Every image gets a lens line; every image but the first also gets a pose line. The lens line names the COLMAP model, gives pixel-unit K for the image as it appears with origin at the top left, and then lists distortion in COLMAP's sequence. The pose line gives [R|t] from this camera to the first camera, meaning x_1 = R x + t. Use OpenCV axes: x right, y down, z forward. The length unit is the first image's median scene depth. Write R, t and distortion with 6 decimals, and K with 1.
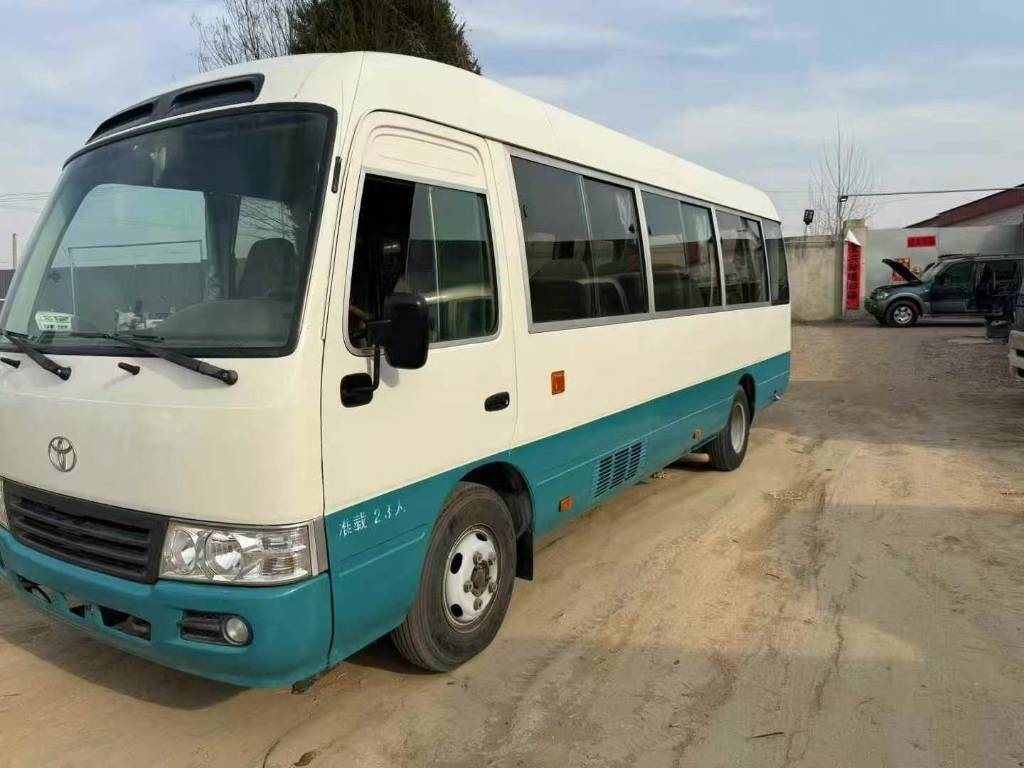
lens RADIAL K [[755.1, 0, 512.0], [0, 755.1, 384.0], [0, 0, 1]] dist [0.008491, 0.002753]
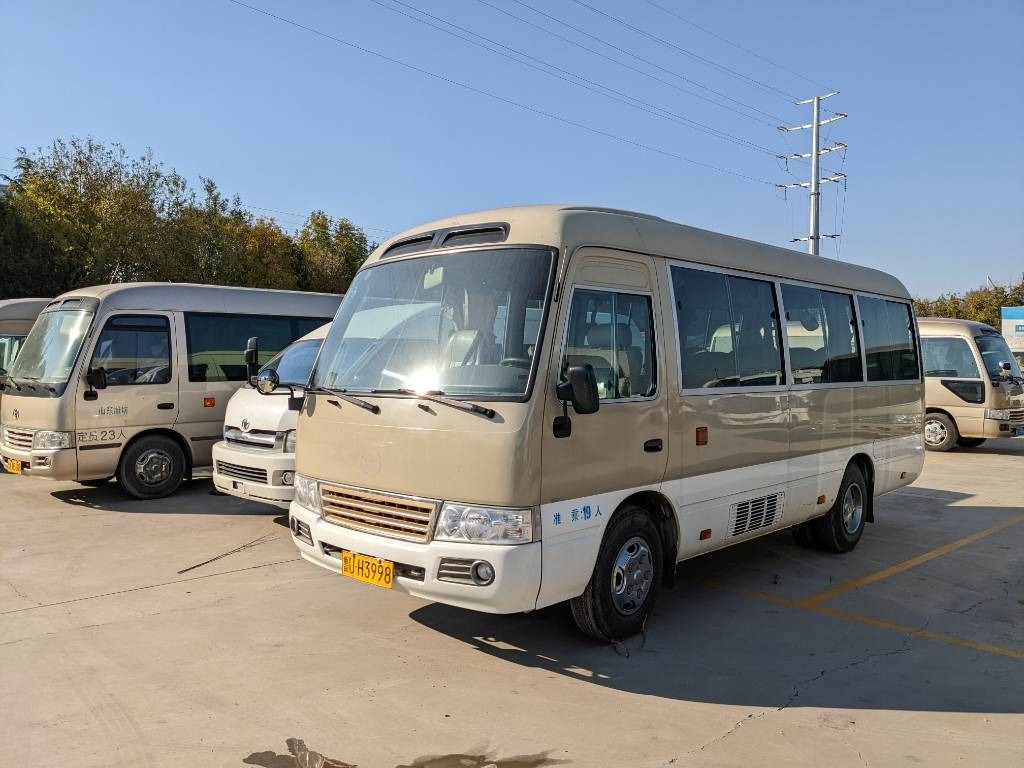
lens RADIAL K [[853.2, 0, 512.0], [0, 853.2, 384.0], [0, 0, 1]] dist [0.005082, 0.000394]
pose [[0.982446, 0.035851, -0.183068, 0.007989], [-0.052096, 0.995042, -0.084717, 0.063807], [0.179123, 0.092767, 0.979443, -0.639024]]
